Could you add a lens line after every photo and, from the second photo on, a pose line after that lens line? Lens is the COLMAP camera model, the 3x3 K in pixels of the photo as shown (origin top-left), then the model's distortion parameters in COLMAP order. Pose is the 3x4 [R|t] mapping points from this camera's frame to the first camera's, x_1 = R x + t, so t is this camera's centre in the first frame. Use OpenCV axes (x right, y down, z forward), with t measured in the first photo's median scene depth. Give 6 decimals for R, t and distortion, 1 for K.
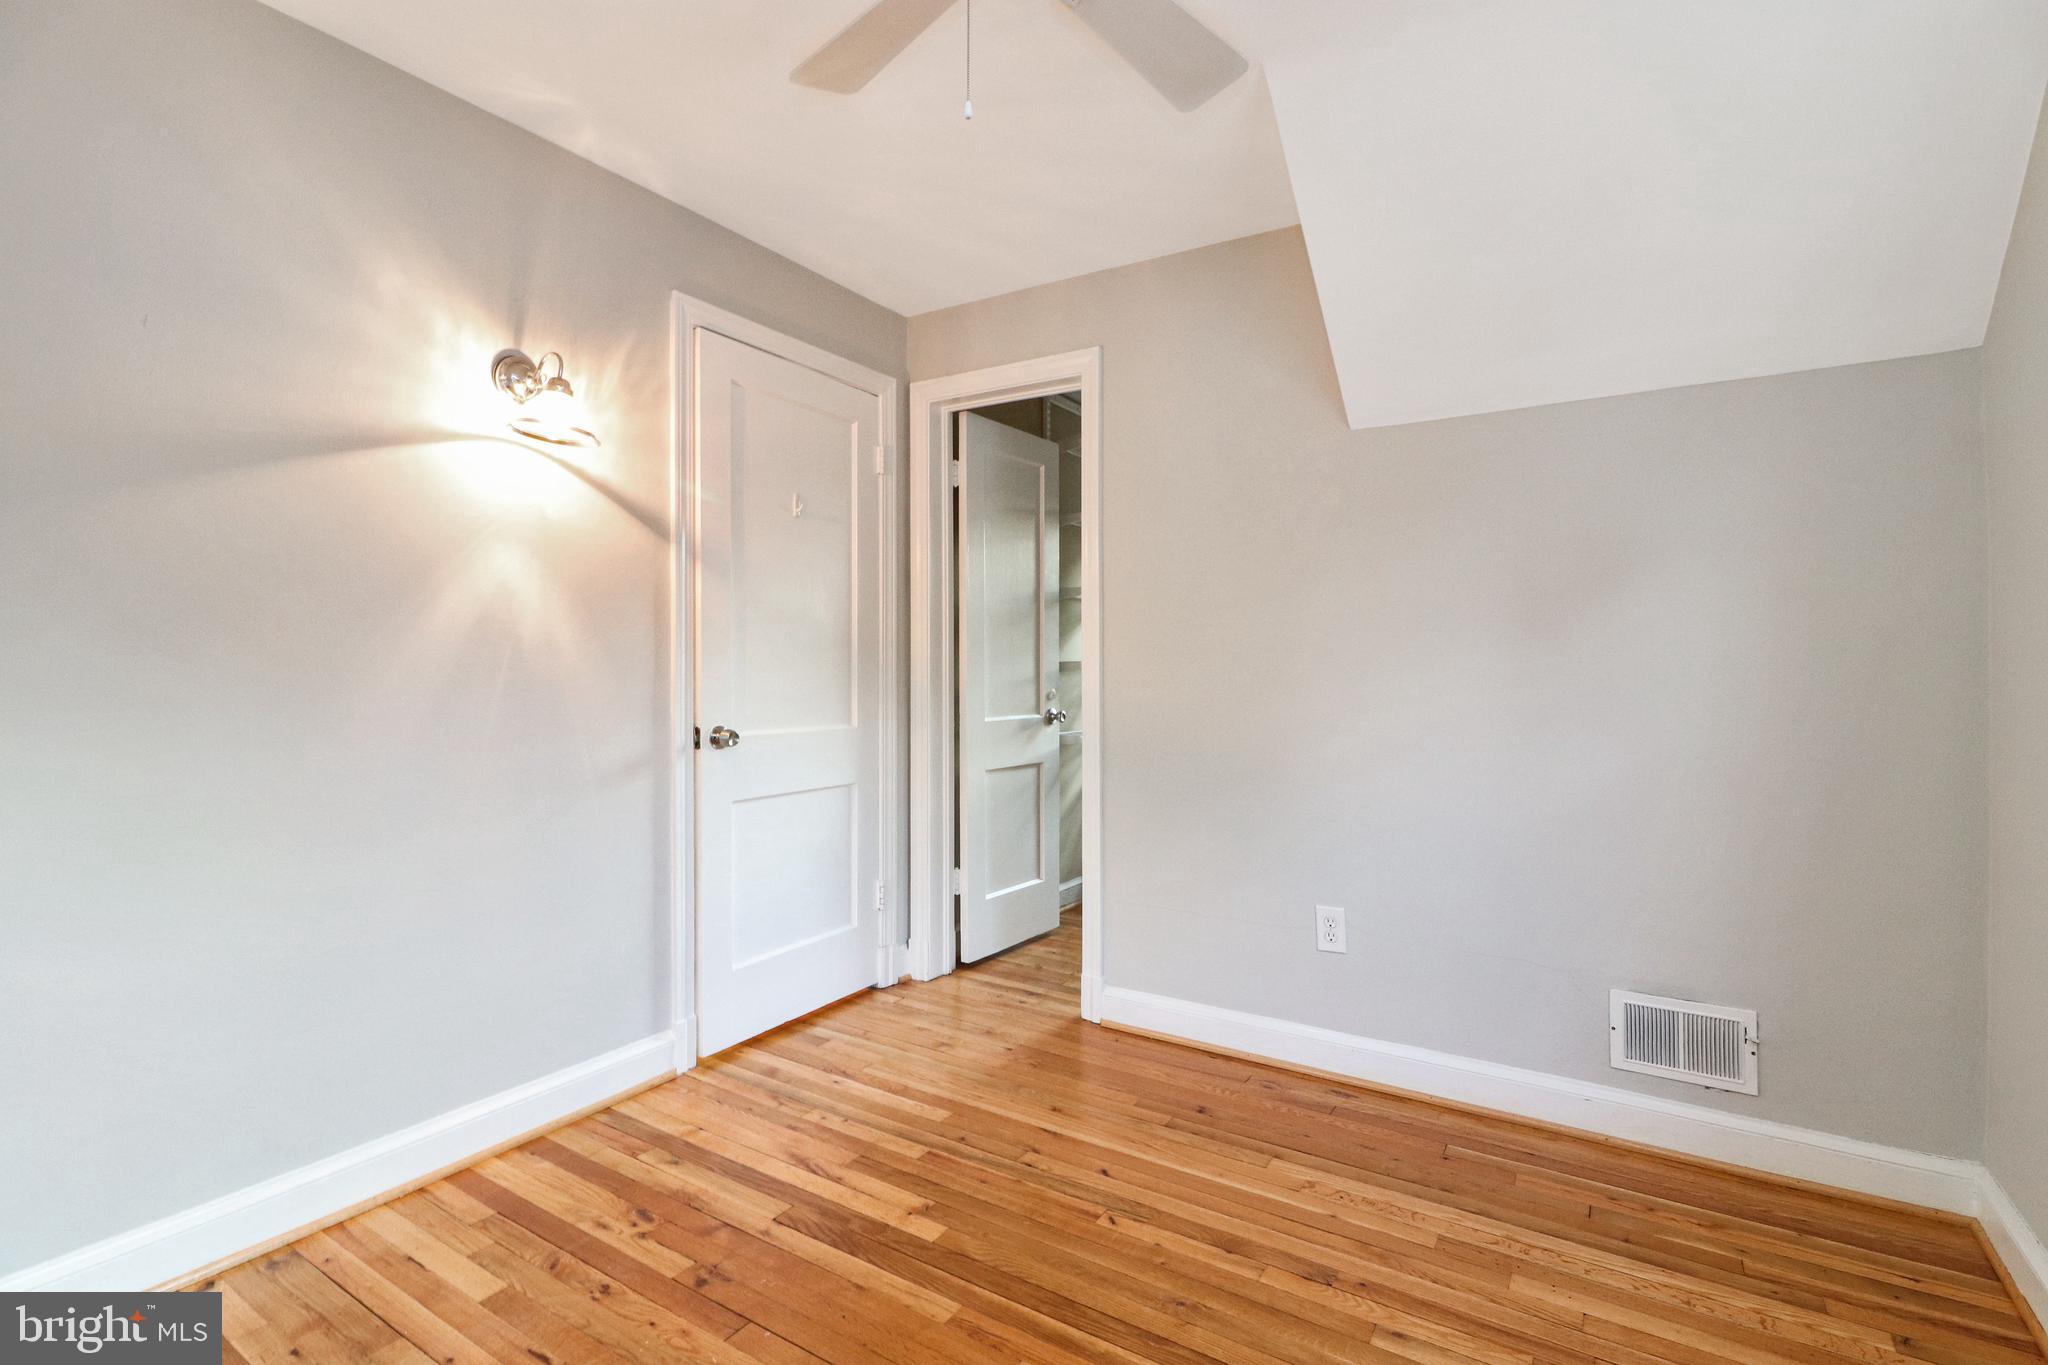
lens RADIAL K [[995.5, 0, 1032.6], [0, 995.5, 680.2], [0, 0, 1]] dist [0.022347, -0.010854]
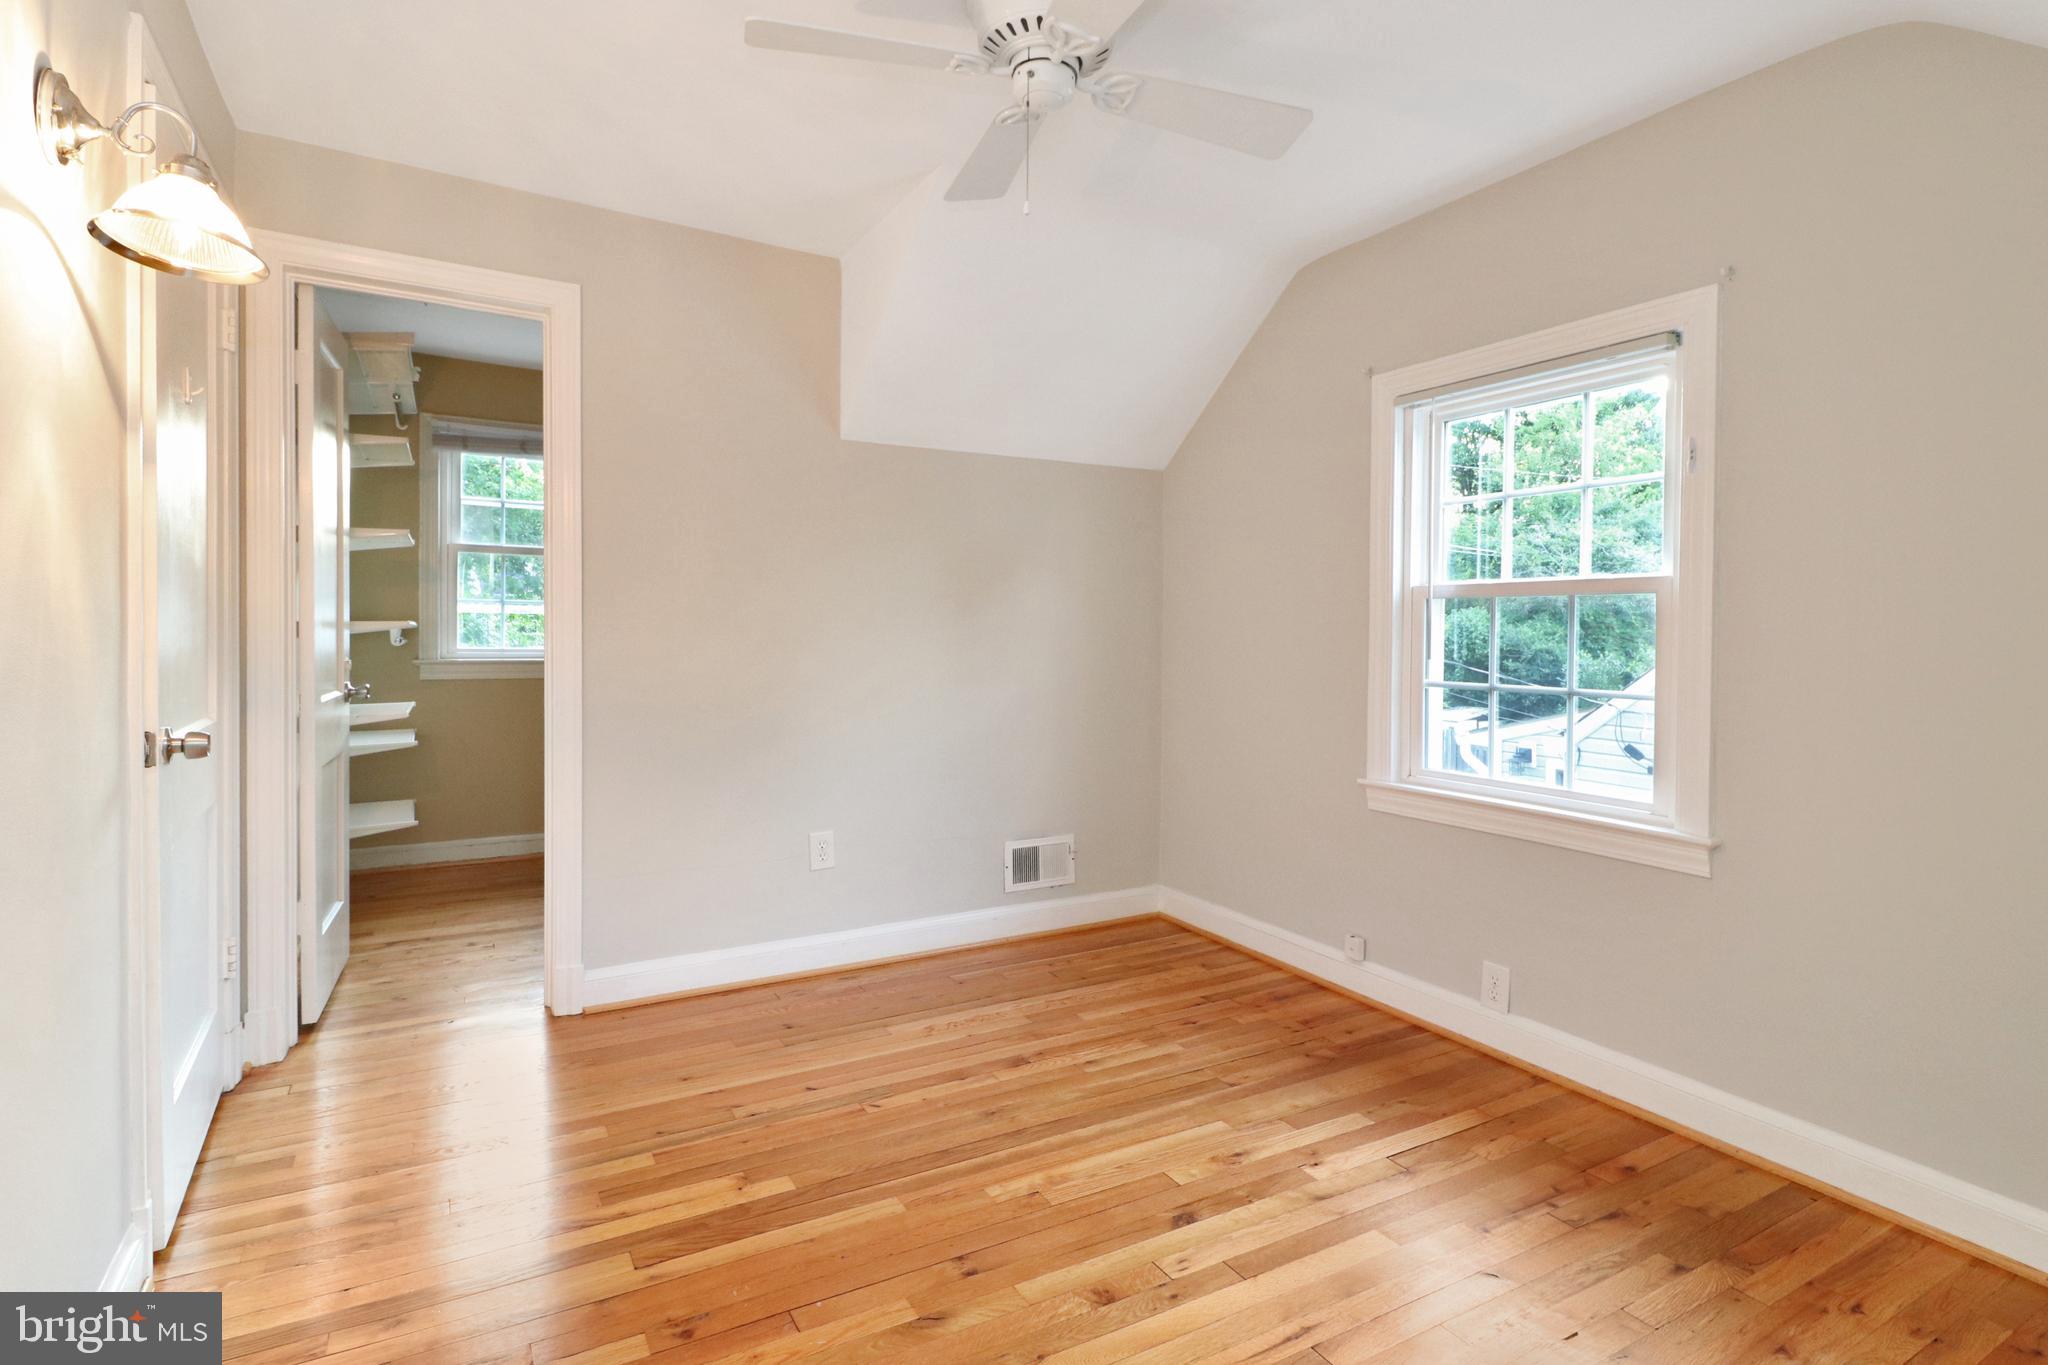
lens RADIAL K [[995.5, 0, 1032.6], [0, 995.5, 680.2], [0, 0, 1]] dist [0.022347, -0.010854]
pose [[0.482833, -0.049629, 0.874305, -0.755426], [0.013658, 0.998698, 0.049148, -0.011019], [-0.875606, -0.011789, 0.482883, 0.255644]]
